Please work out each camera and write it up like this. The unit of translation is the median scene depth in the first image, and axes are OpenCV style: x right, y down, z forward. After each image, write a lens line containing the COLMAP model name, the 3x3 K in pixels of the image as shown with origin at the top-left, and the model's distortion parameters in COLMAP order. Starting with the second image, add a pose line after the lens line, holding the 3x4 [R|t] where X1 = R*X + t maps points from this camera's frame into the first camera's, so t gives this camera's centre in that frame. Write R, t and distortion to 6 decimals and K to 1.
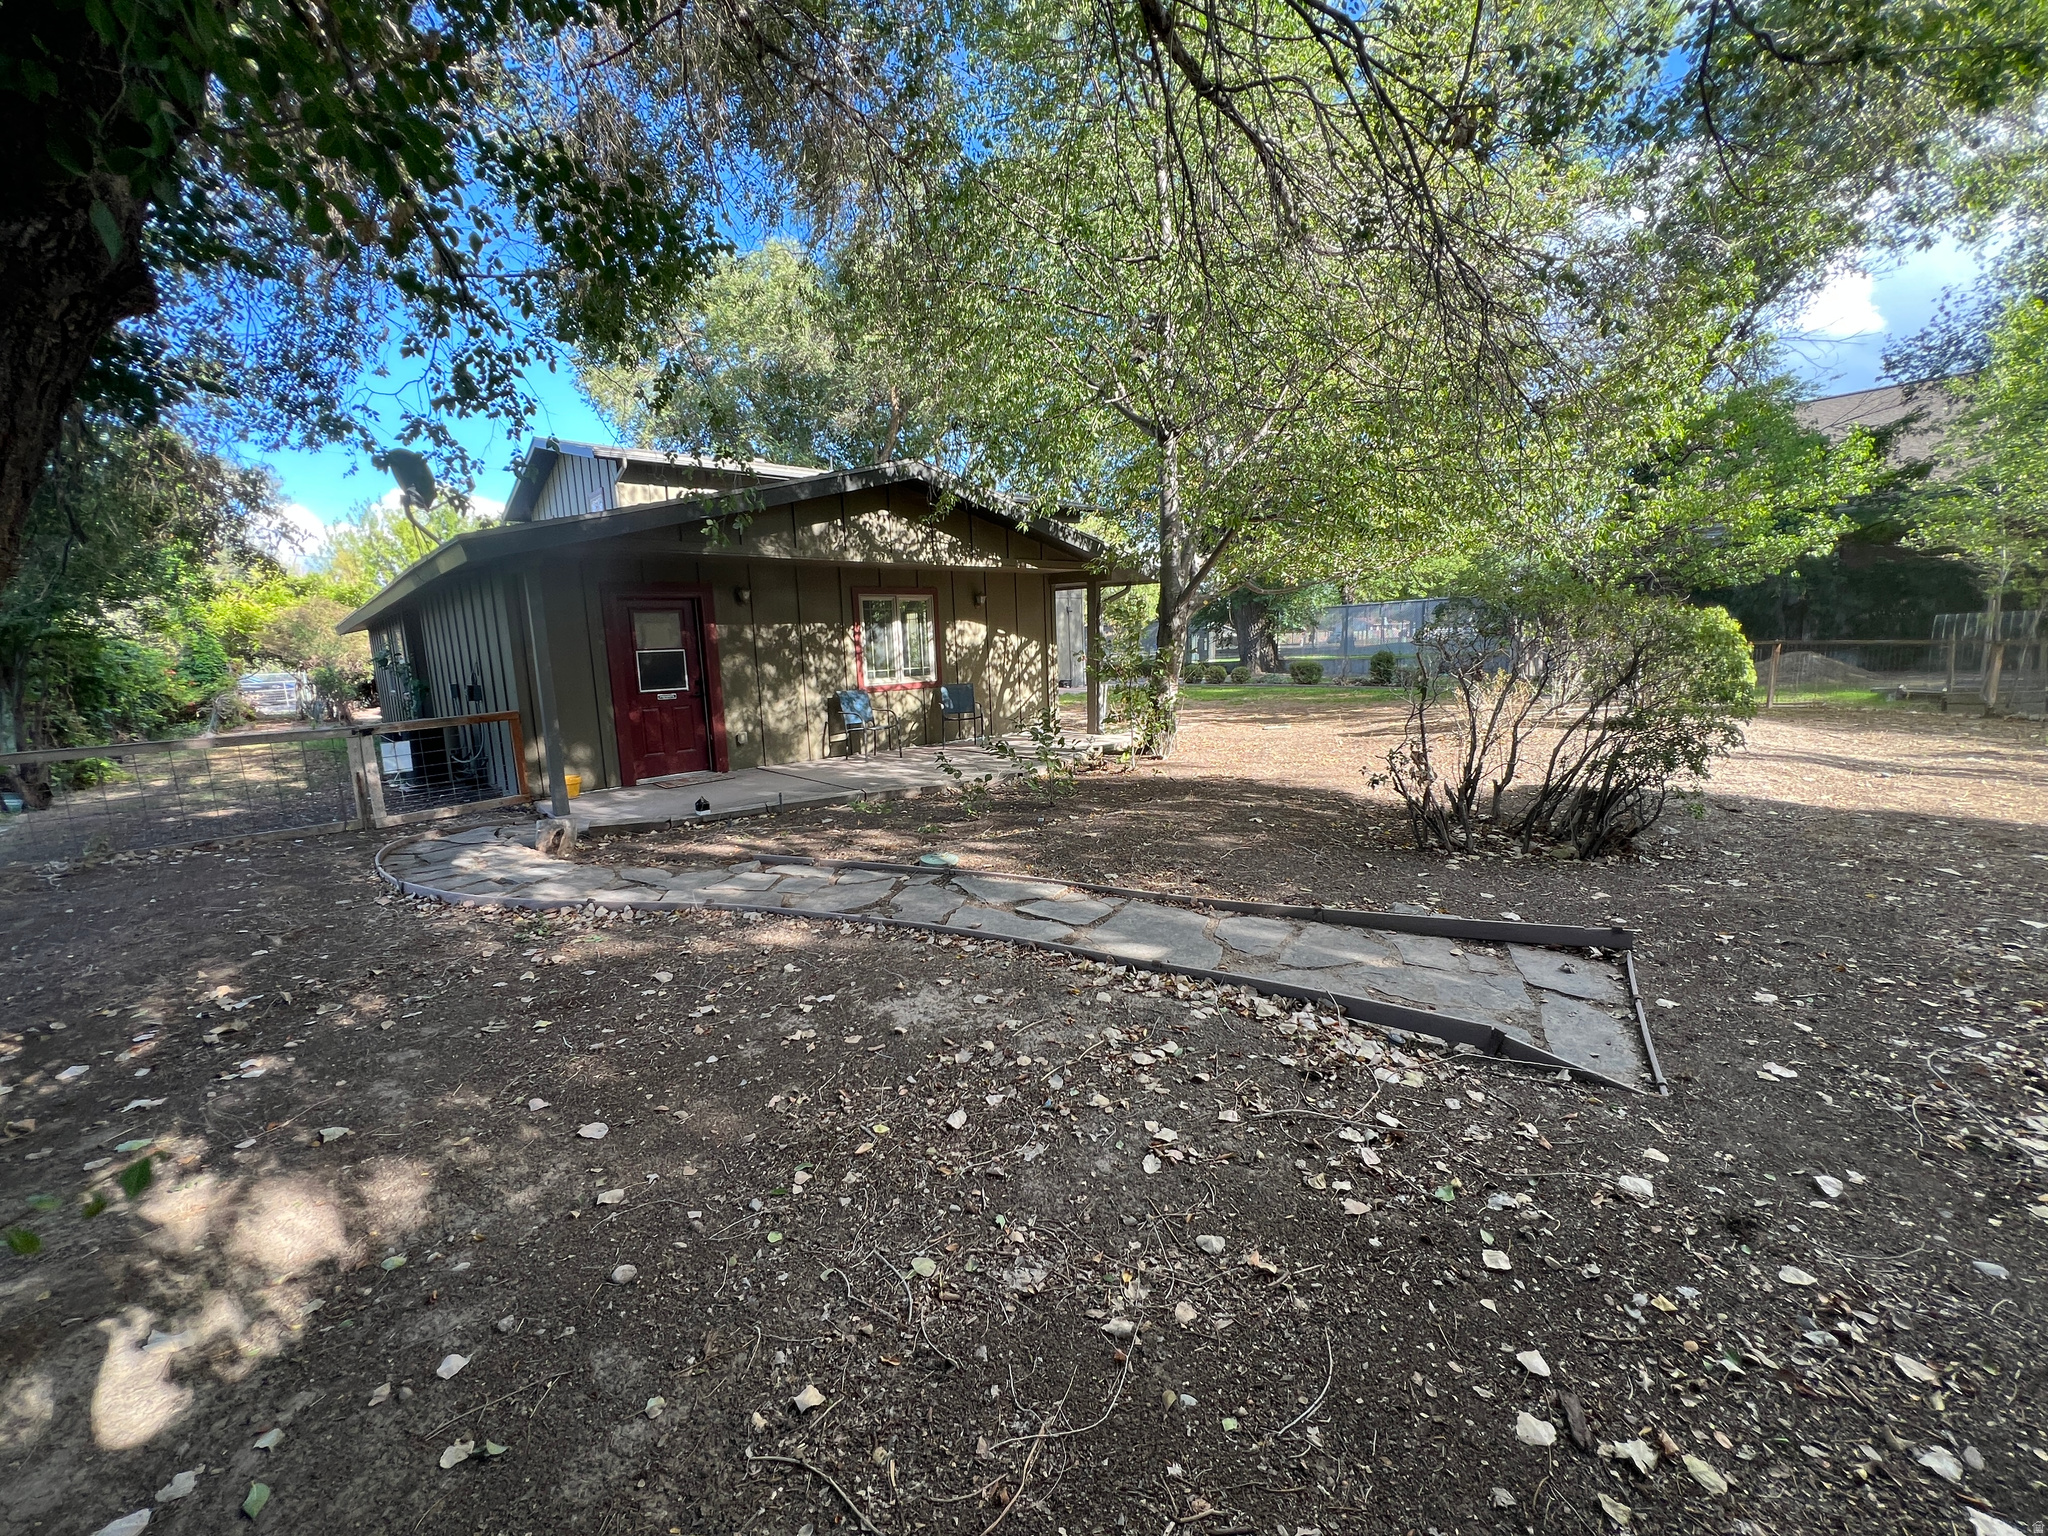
lens RADIAL K [[824.9, 0, 1017.7], [0, 824.9, 768.3], [0, 0, 1]] dist [0.000361, 0.000136]
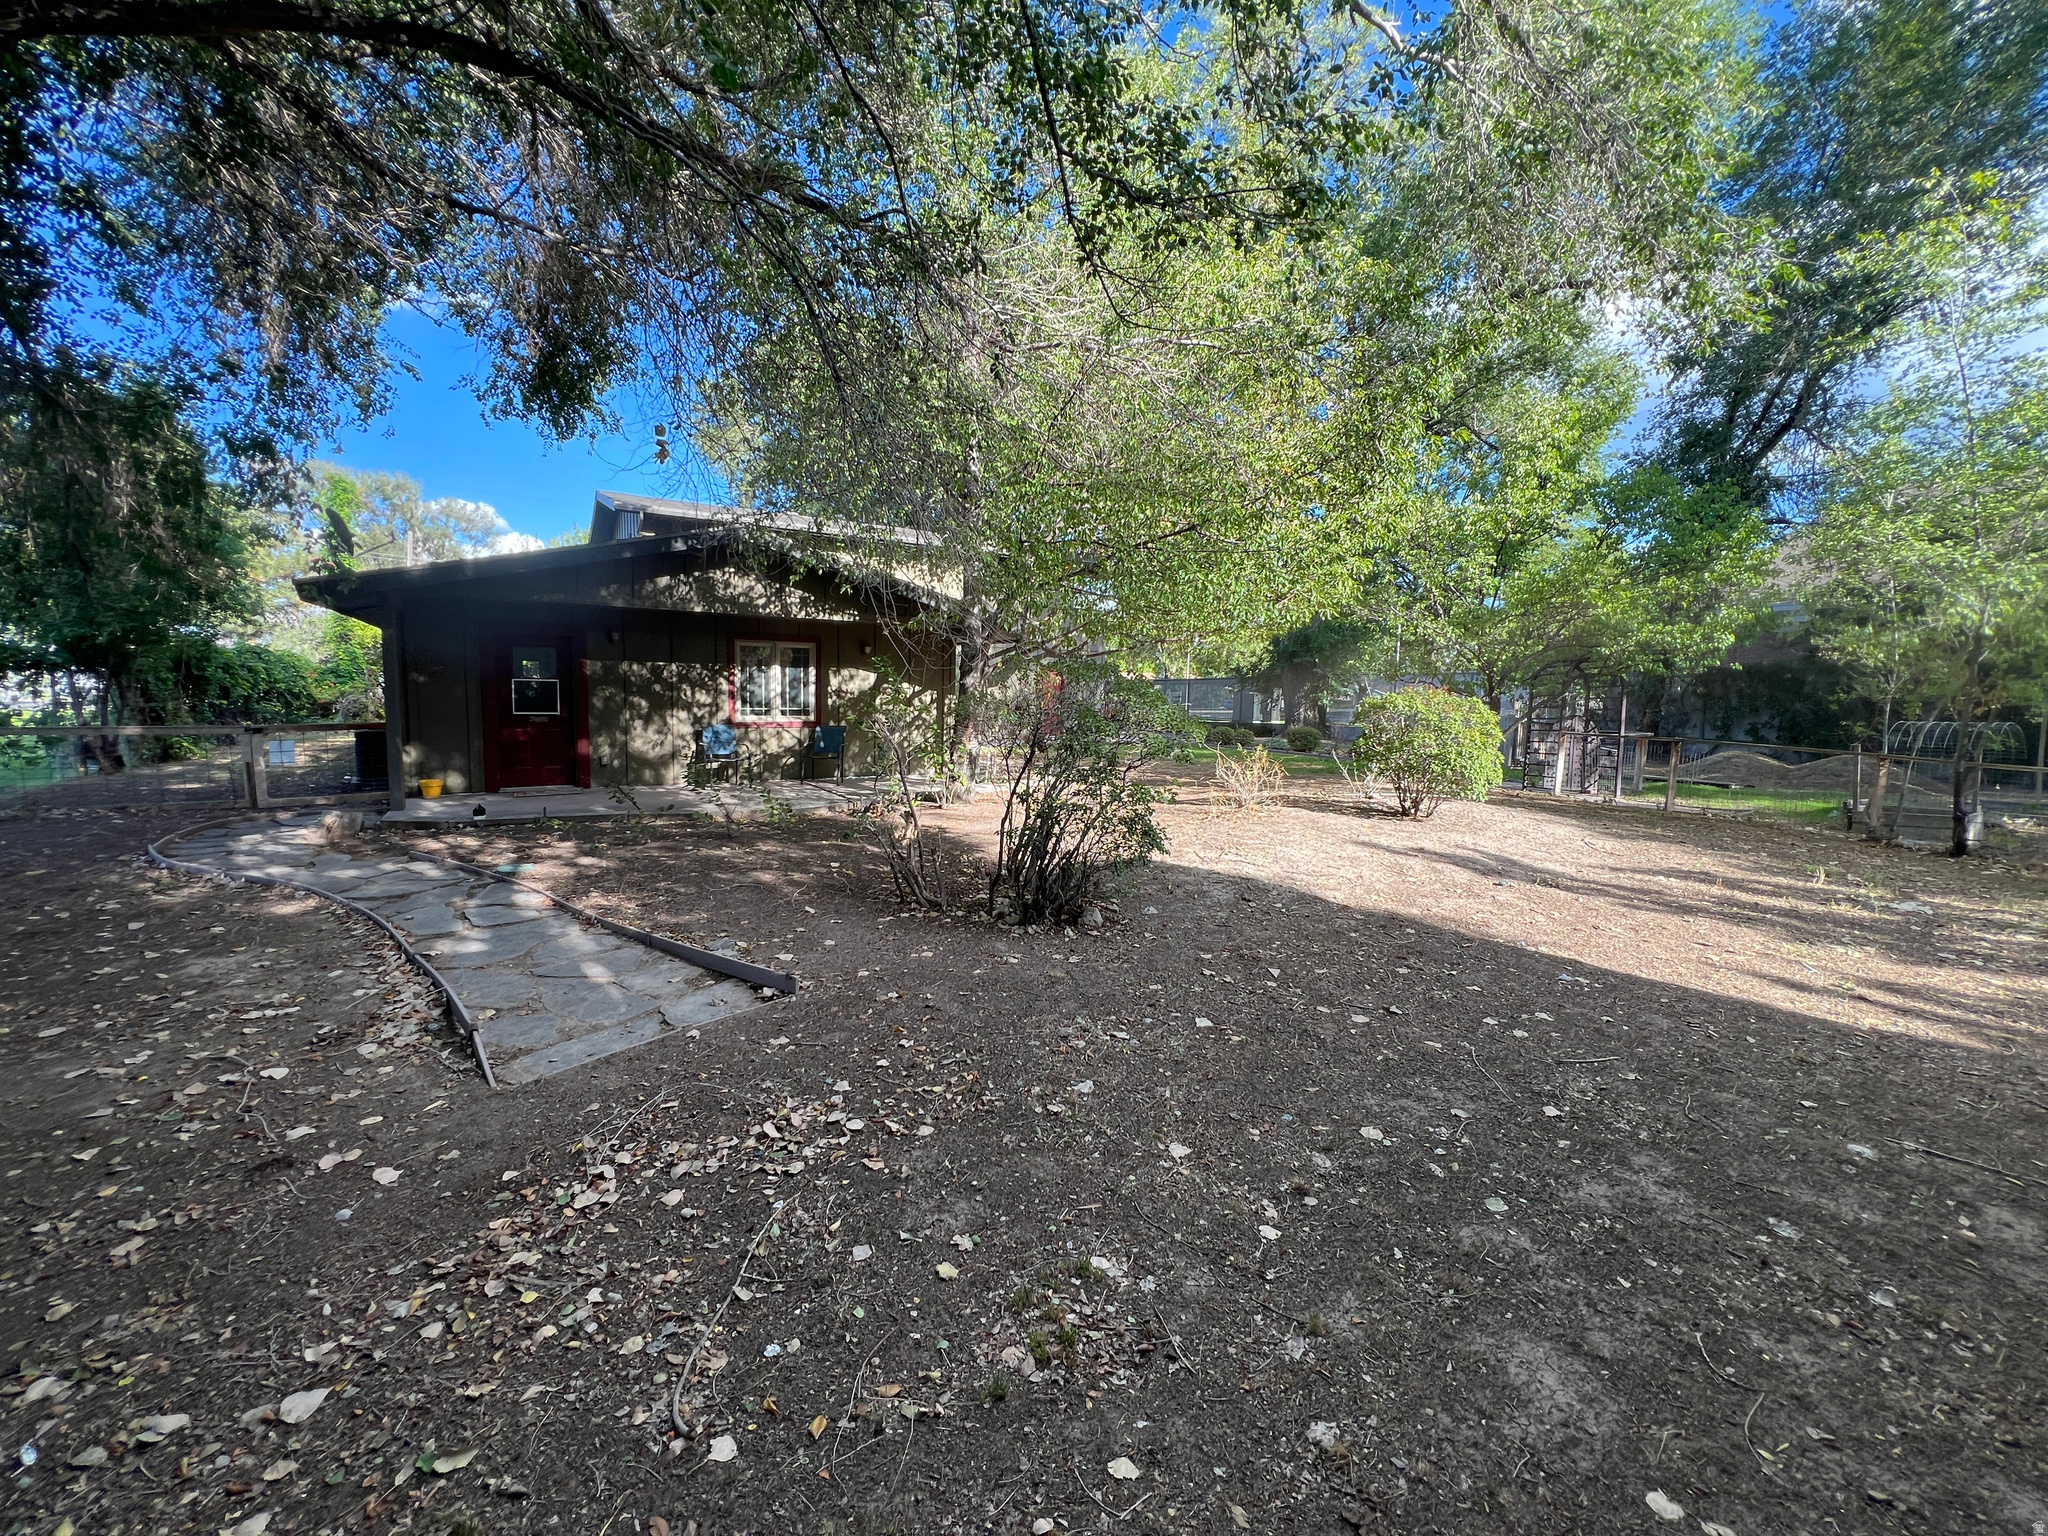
lens RADIAL K [[824.9, 0, 1017.7], [0, 824.9, 768.3], [0, 0, 1]] dist [0.000361, 0.000136]
pose [[0.979606, 0.073842, -0.186868, 0.762311], [-0.083454, 0.995536, -0.044092, -0.037331], [0.182778, 0.058788, 0.981395, -0.035054]]
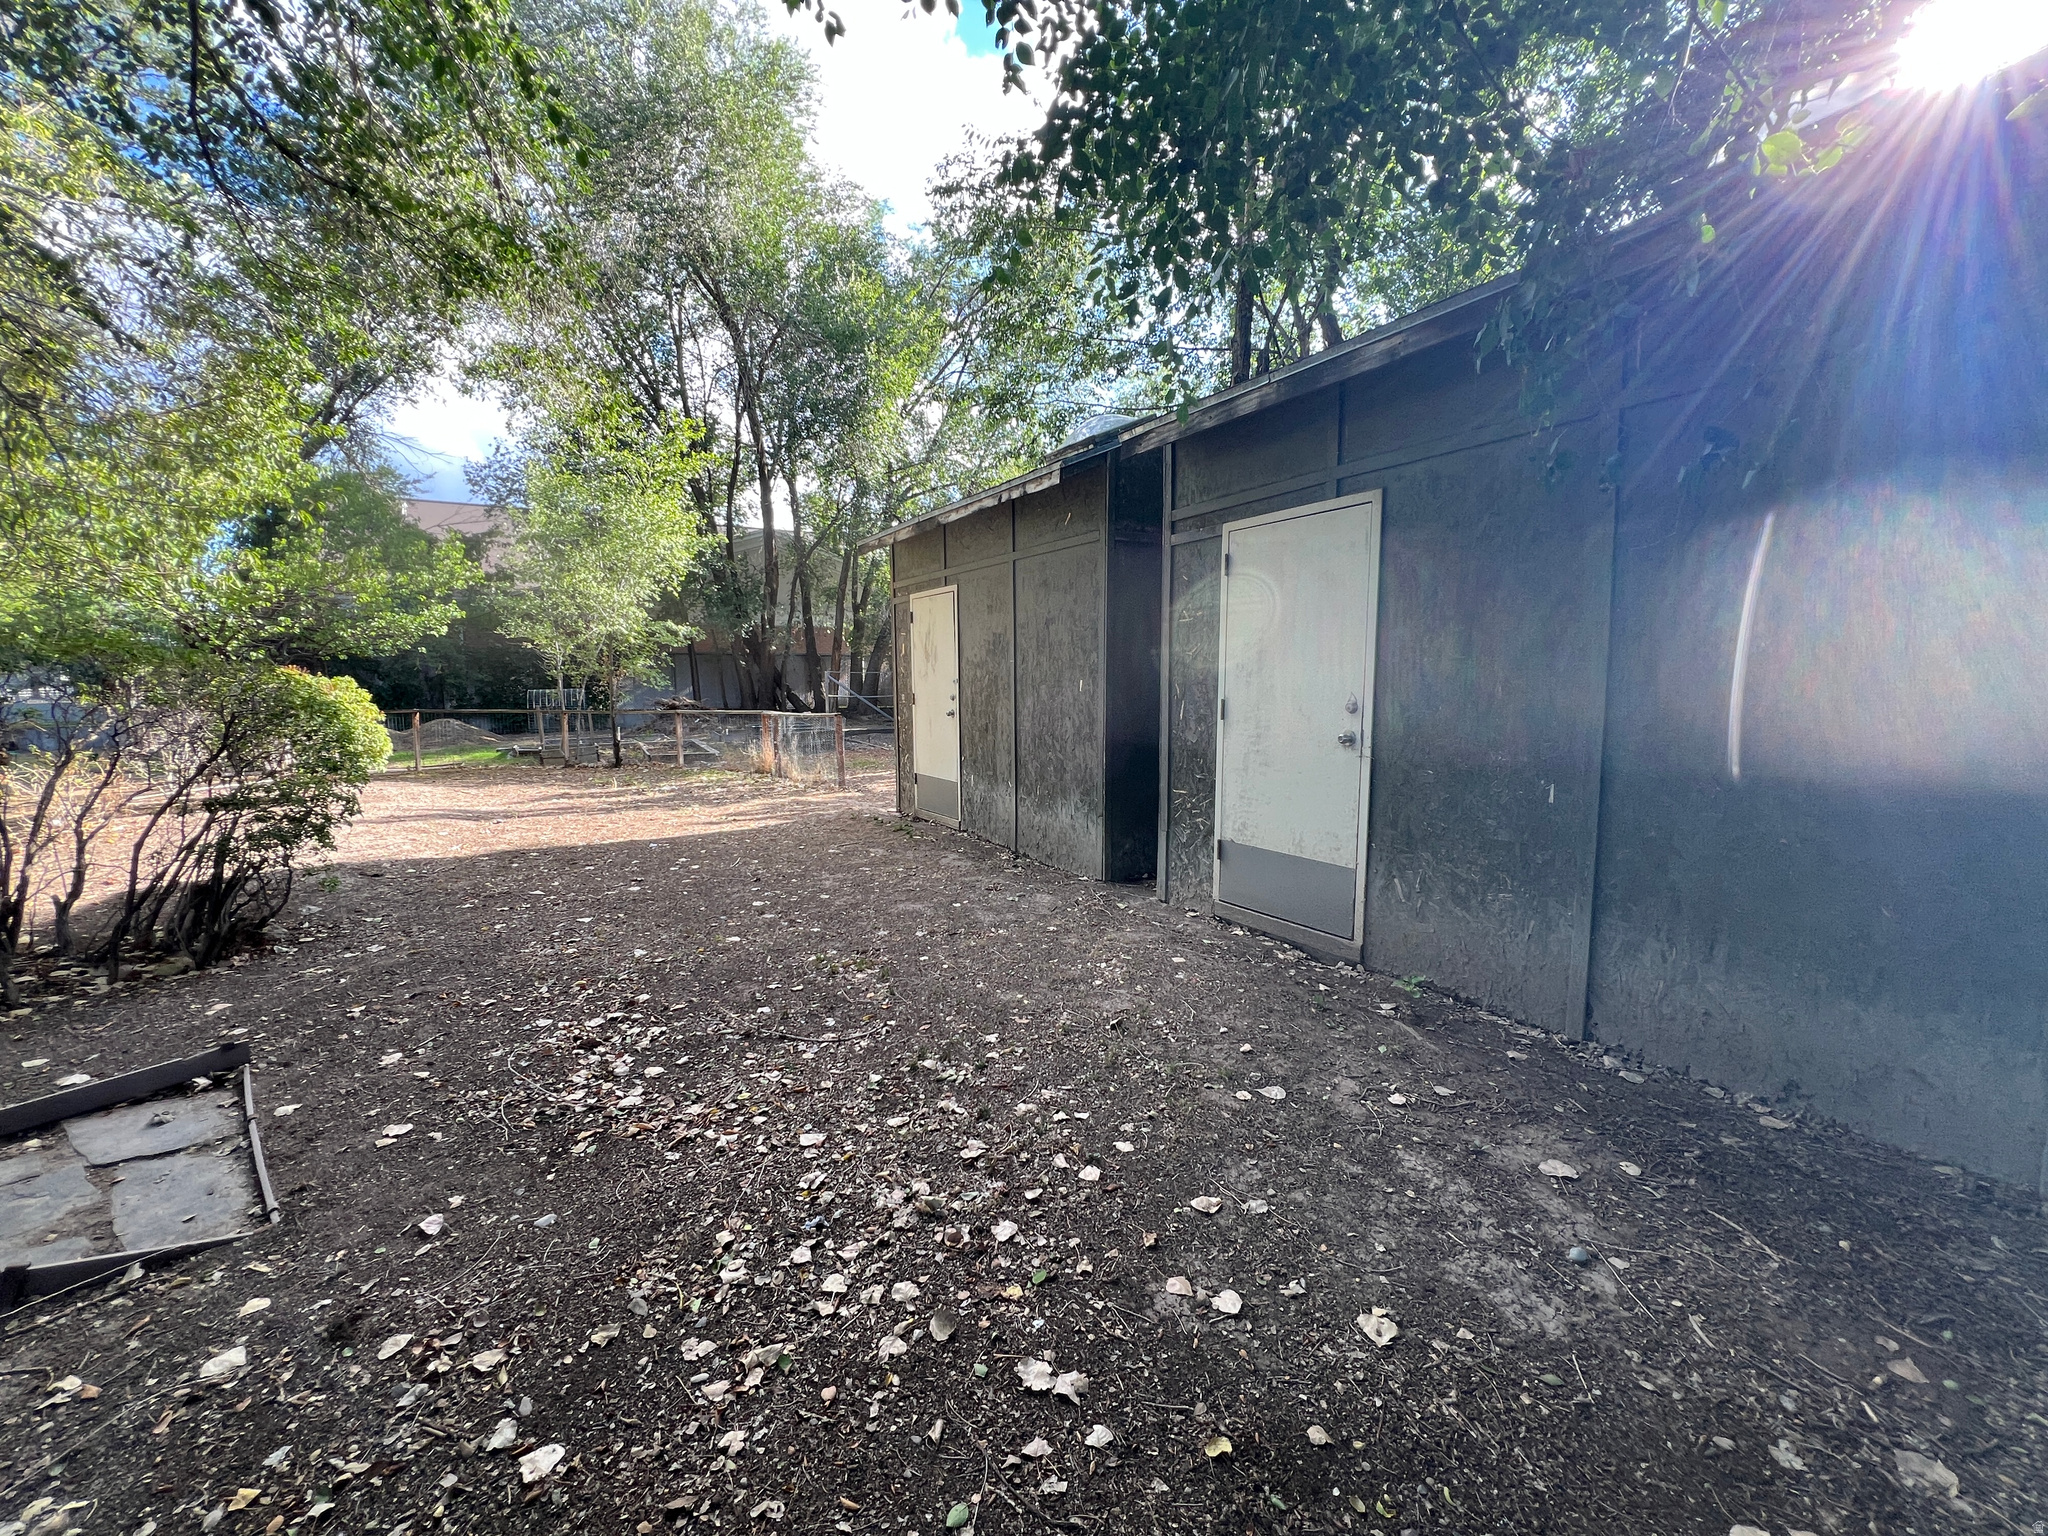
lens RADIAL K [[830.7, 0, 1024.0], [0, 830.7, 768.0], [0, 0, 1]] dist [0.002645, 0.000389]
pose [[0.207456, -0.063146, 0.976204, 0.047481], [0.143097, 0.989139, 0.033573, 0.000111], [-0.967722, 0.132727, 0.214239, -0.013177]]
